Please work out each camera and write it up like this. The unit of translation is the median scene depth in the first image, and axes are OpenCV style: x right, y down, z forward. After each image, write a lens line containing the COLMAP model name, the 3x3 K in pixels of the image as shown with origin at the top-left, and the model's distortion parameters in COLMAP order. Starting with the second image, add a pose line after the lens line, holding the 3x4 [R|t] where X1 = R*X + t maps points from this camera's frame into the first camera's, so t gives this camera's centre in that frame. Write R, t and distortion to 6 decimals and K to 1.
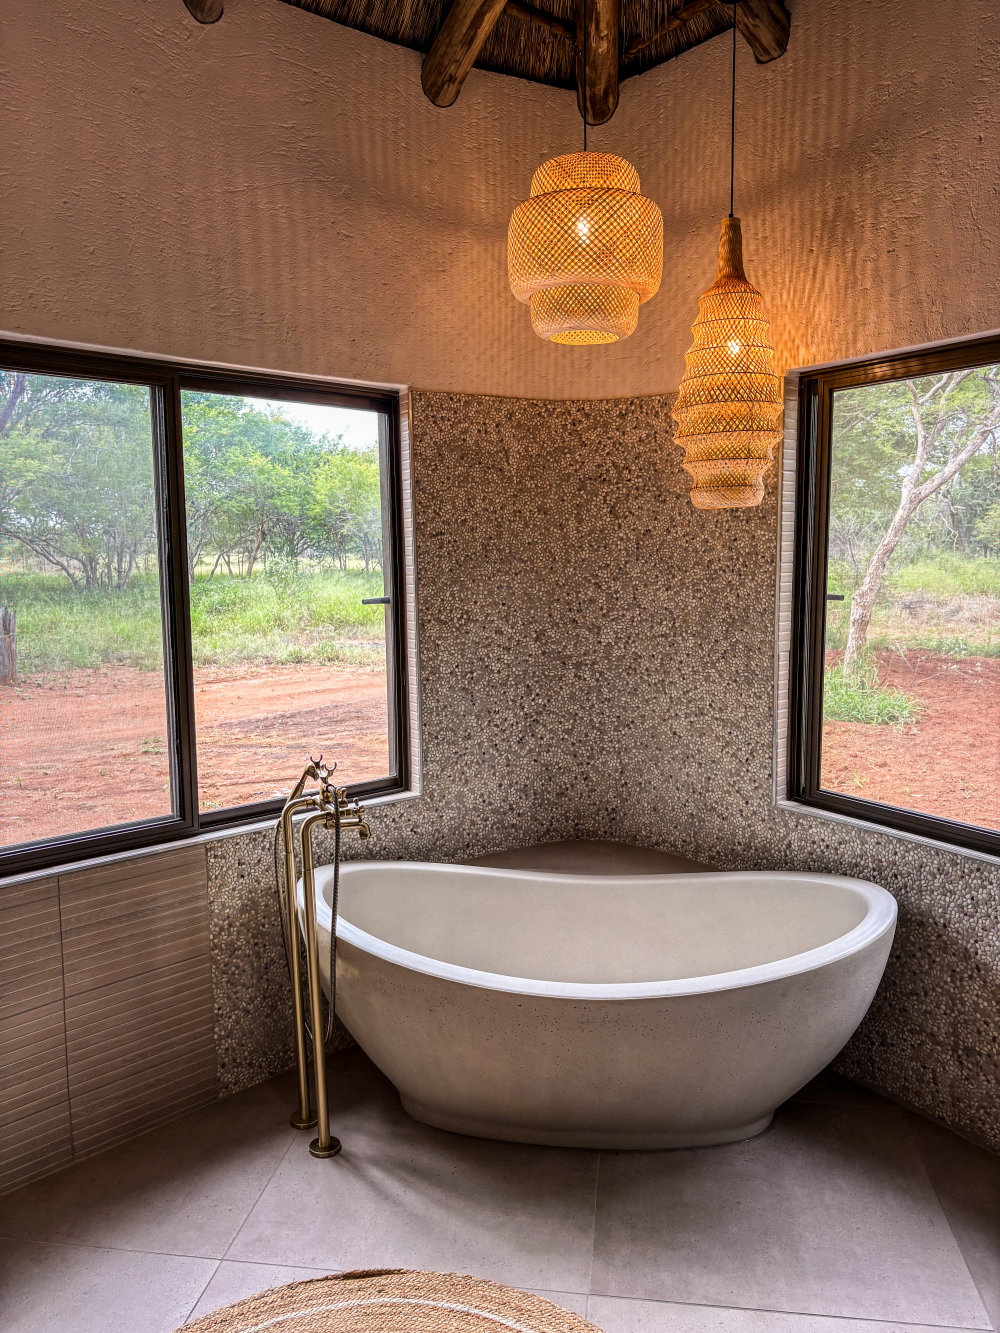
lens RADIAL K [[1012.1, 0, 508.3], [0, 1012.1, 671.5], [0, 0, 1]] dist [0.046013, -0.047165]
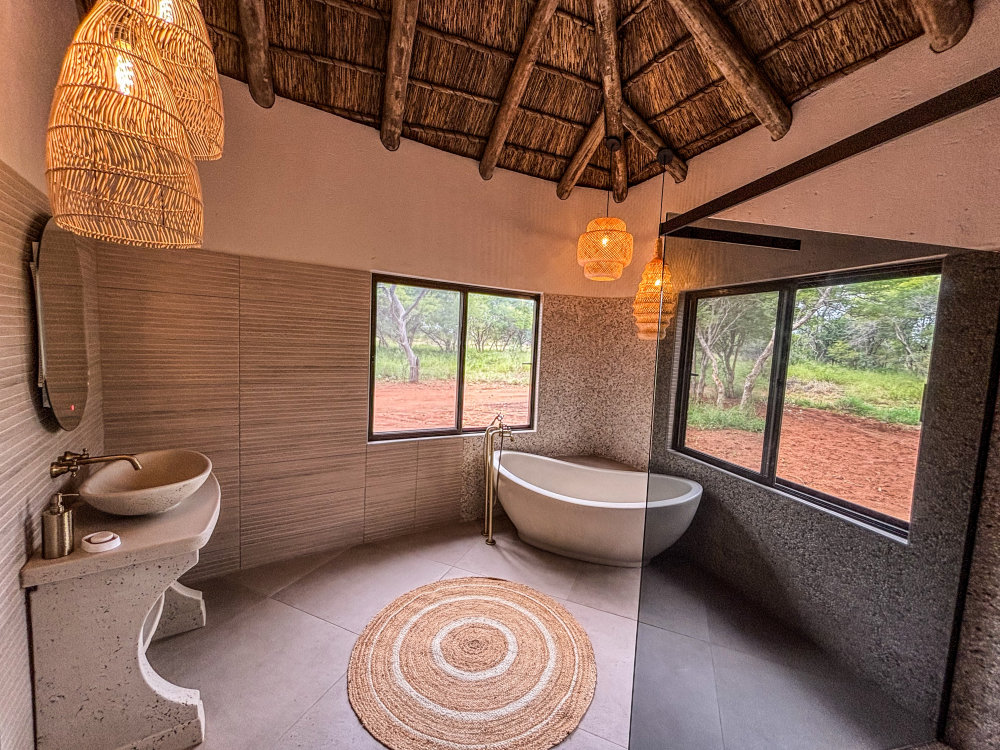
lens RADIAL K [[404.9, 0, 501.1], [0, 404.9, 375.6], [0, 0, 1]] dist [0.001489, -0.000465]
pose [[0.964247, 0.080372, -0.252524, 0.100960], [-0.090505, 0.995481, -0.028751, 0.005428], [0.249072, 0.050577, 0.967163, -0.158546]]
